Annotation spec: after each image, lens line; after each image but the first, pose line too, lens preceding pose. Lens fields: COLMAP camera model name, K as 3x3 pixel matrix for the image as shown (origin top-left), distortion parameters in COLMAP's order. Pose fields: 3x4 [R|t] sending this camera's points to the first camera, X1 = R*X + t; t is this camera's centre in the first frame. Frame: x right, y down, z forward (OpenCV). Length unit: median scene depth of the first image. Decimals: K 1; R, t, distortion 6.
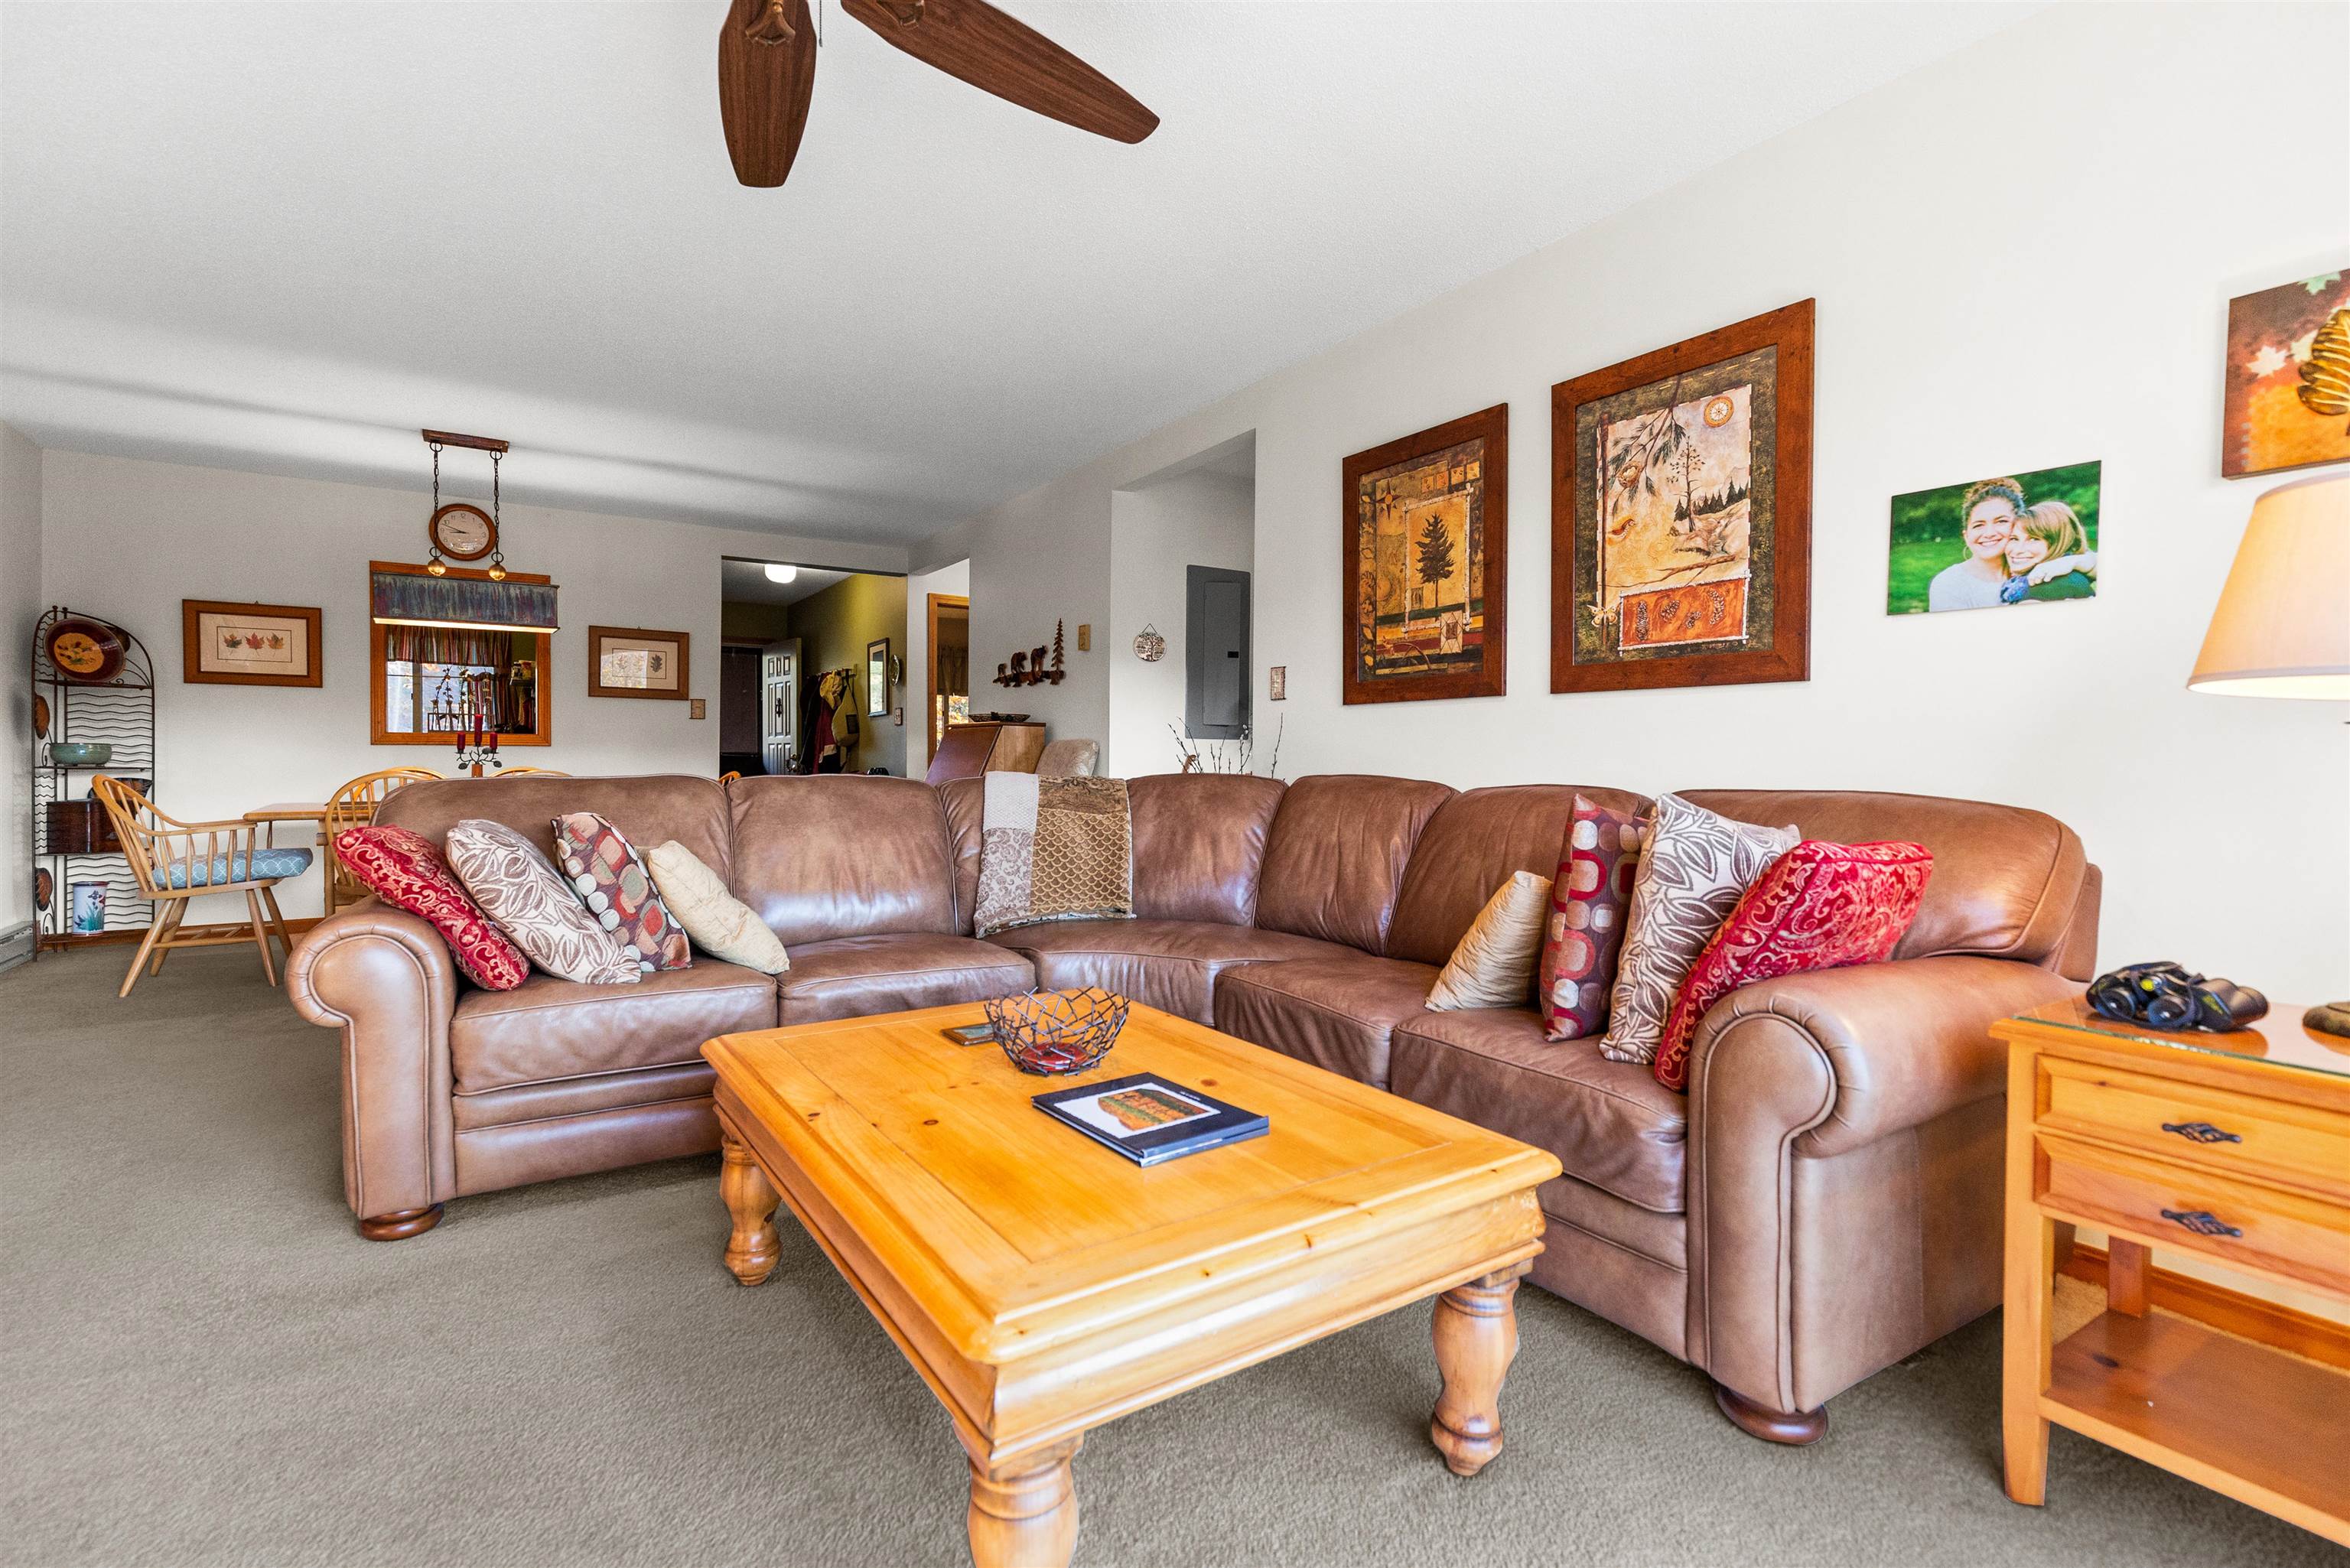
lens RADIAL K [[1105.6, 0, 1177.2], [0, 1105.6, 773.8], [0, 0, 1]] dist [0.008940, -0.002755]
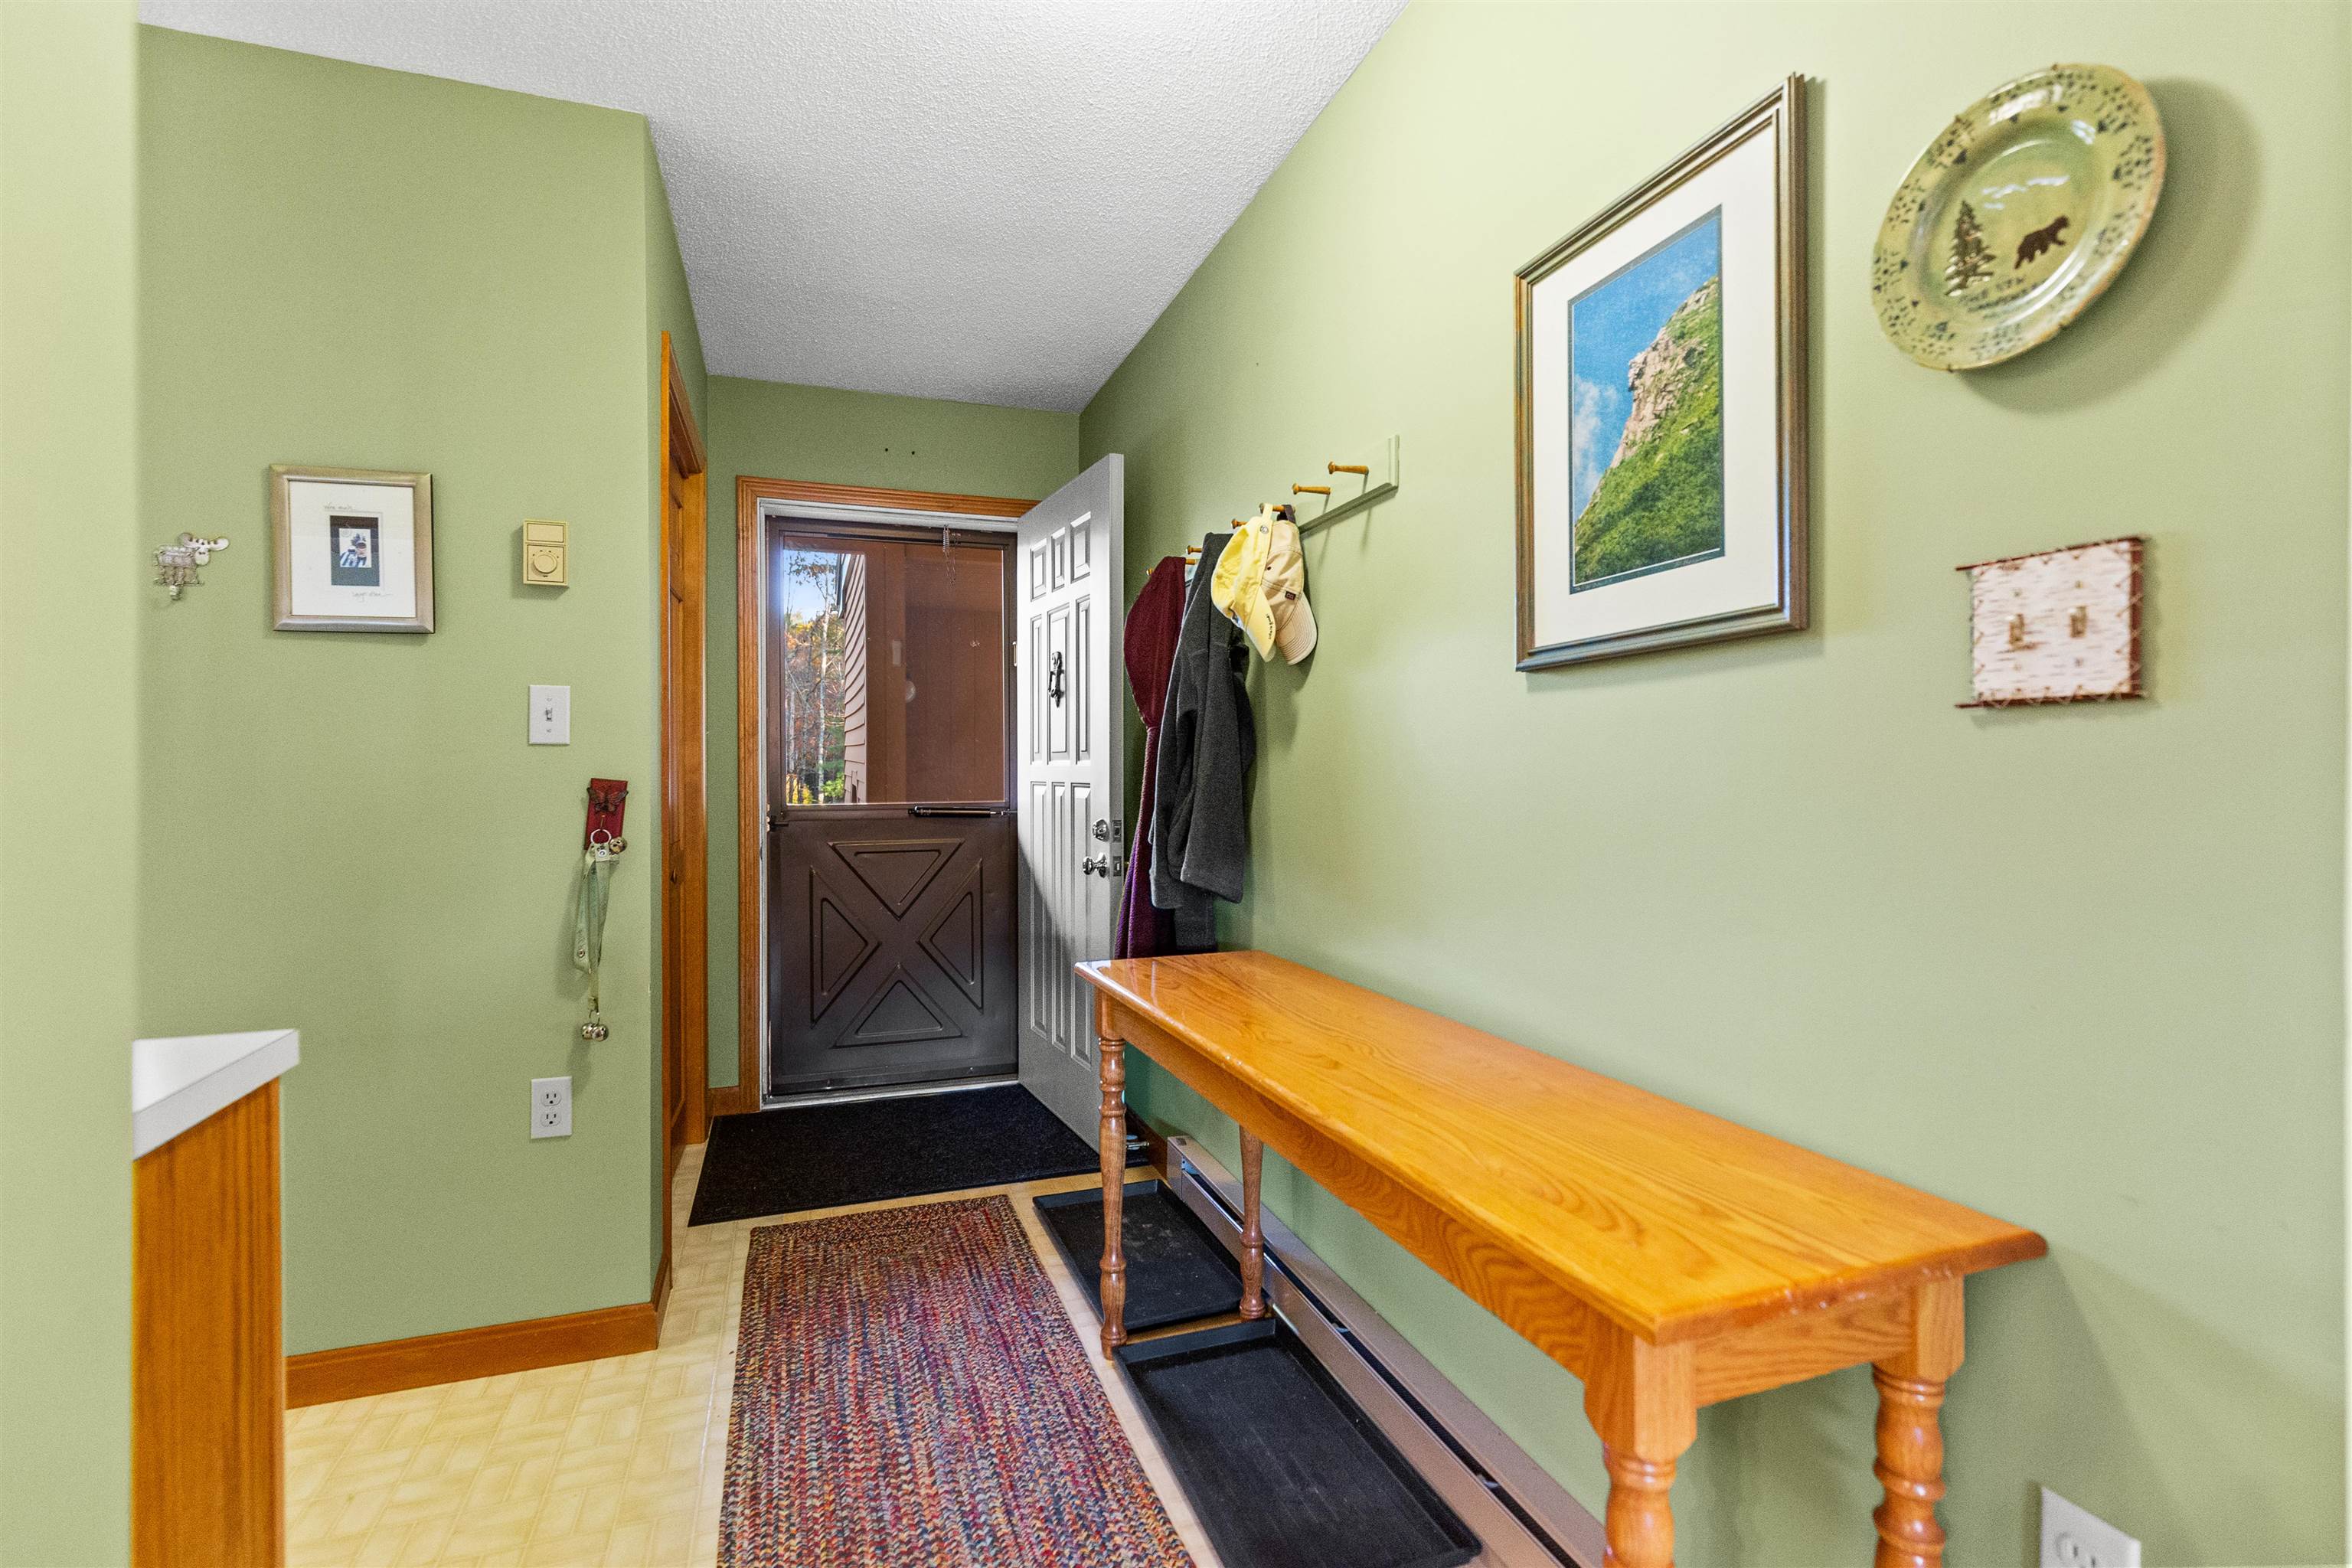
lens RADIAL K [[1106.7, 0, 1175.9], [0, 1106.7, 777.0], [0, 0, 1]] dist [0.008940, -0.002755]
pose [[0.966267, -0.001325, -0.257540, -0.242549], [-0.000184, 0.999983, -0.005838, -0.030707], [0.257543, 0.005689, 0.966250, 0.694874]]
